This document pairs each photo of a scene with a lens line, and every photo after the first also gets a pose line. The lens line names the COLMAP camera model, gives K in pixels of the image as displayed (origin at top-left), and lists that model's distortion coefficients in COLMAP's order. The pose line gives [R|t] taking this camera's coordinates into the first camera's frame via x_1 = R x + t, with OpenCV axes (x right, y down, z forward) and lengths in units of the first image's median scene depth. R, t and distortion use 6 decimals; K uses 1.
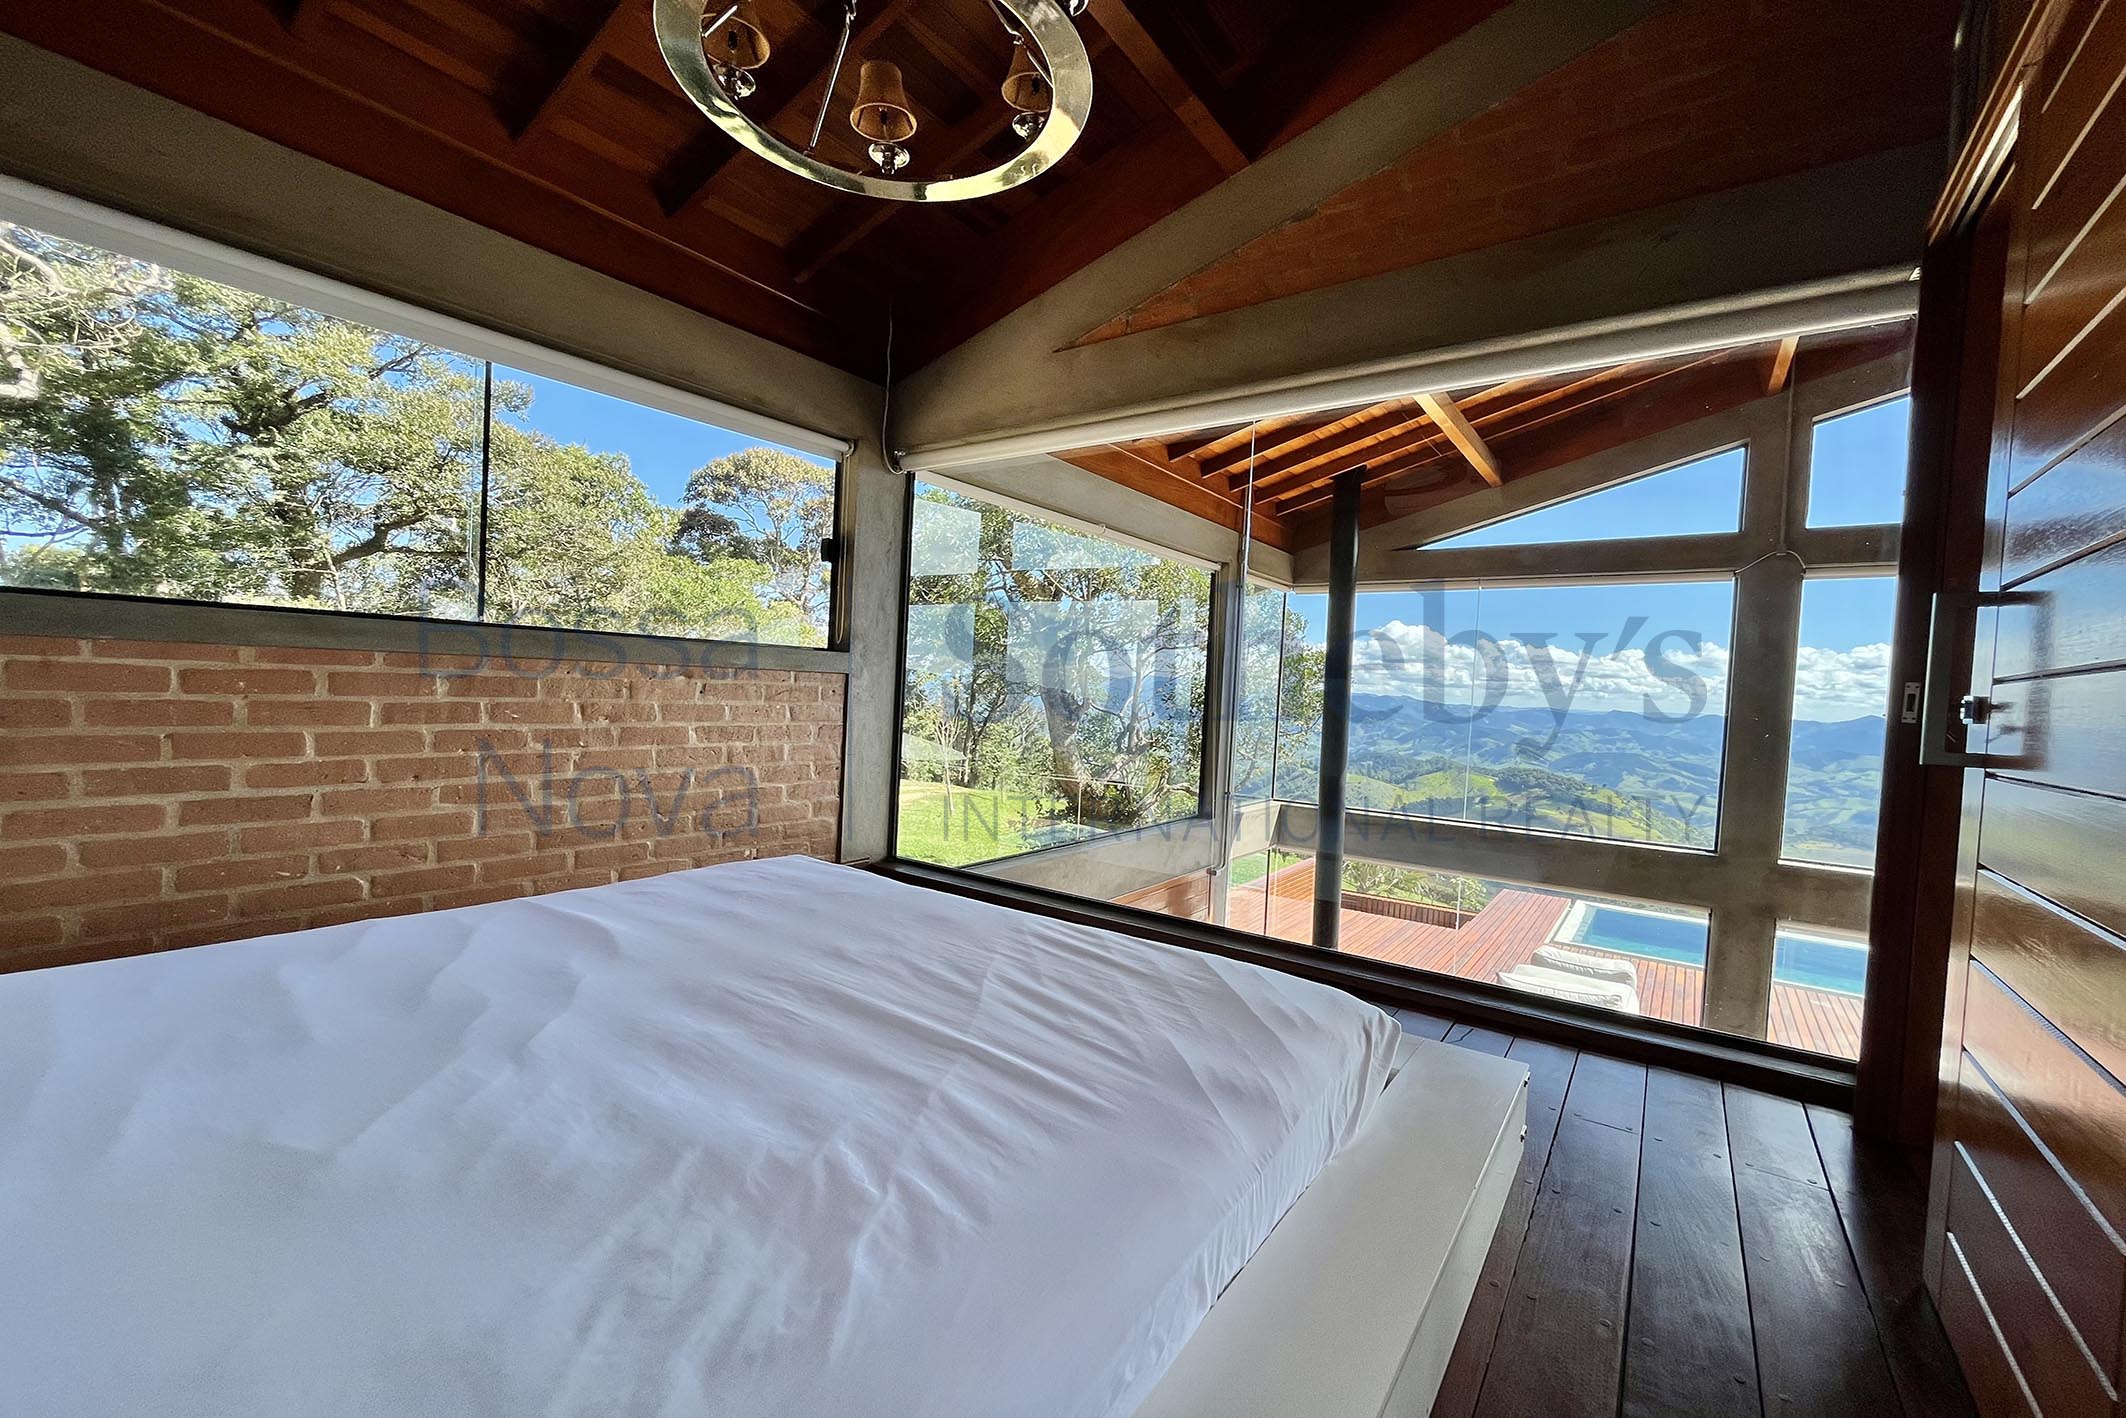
lens RADIAL K [[854.6, 0, 1063.0], [0, 854.6, 709.0], [0, 0, 1]] dist [-0.000596, 0.000012]
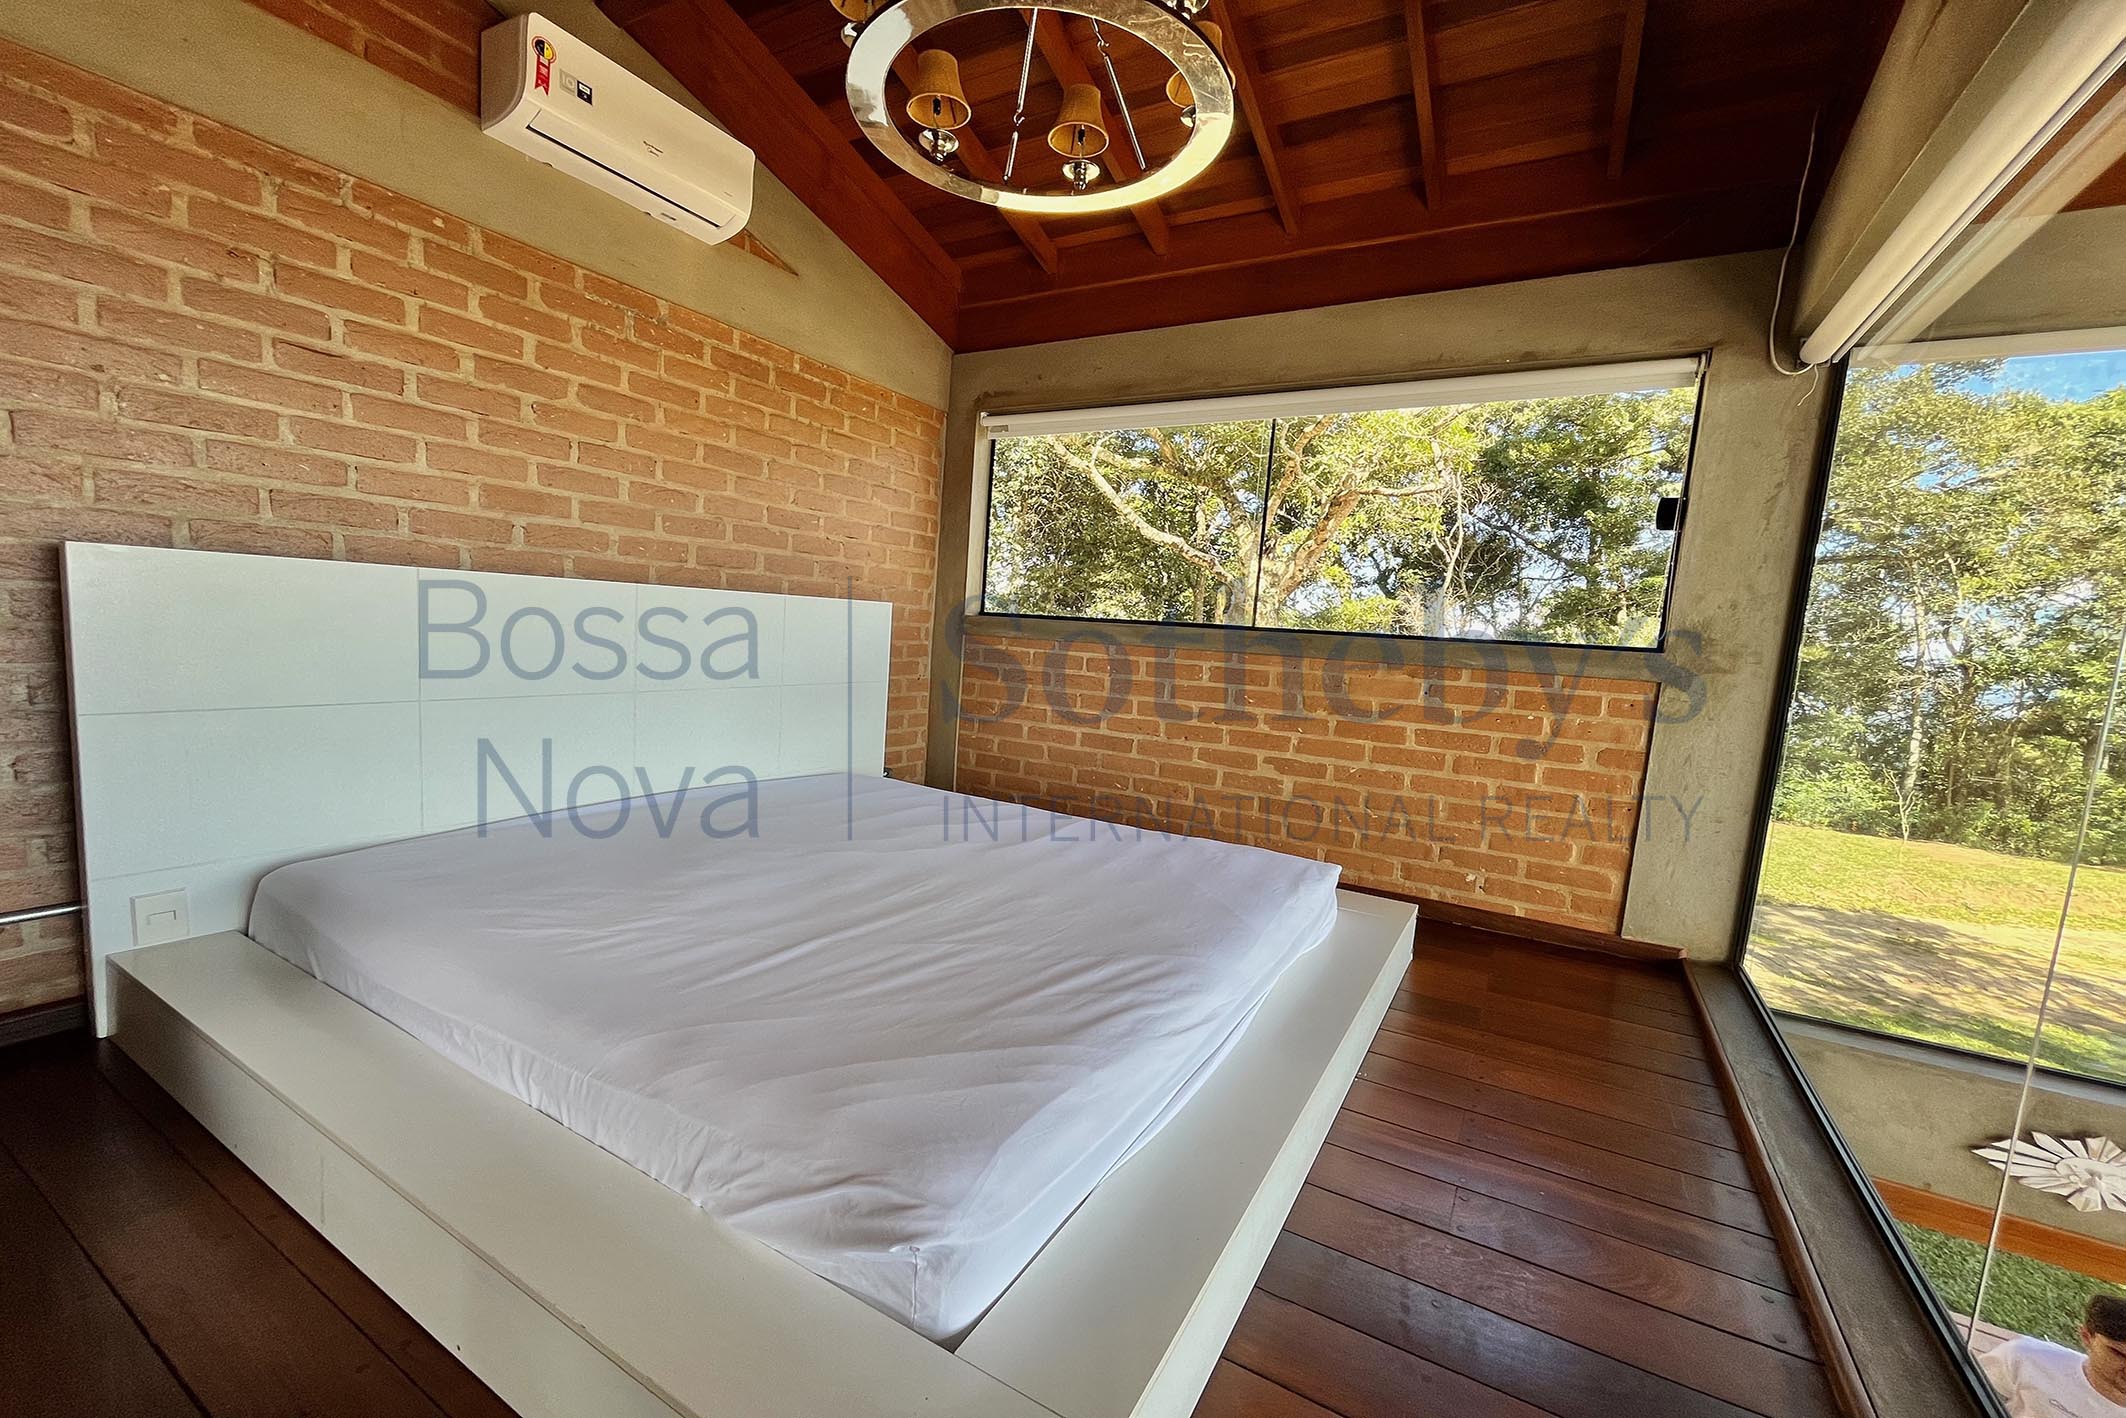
lens RADIAL K [[855.7, 0, 1071.4], [0, 855.7, 679.2], [0, 0, 1]] dist [-0.002019, -0.000075]
pose [[0.102771, 0.020148, -0.994501, 0.749153], [-0.080161, 0.996711, 0.011909, -0.021542], [0.991470, 0.078497, 0.104048, 0.794882]]
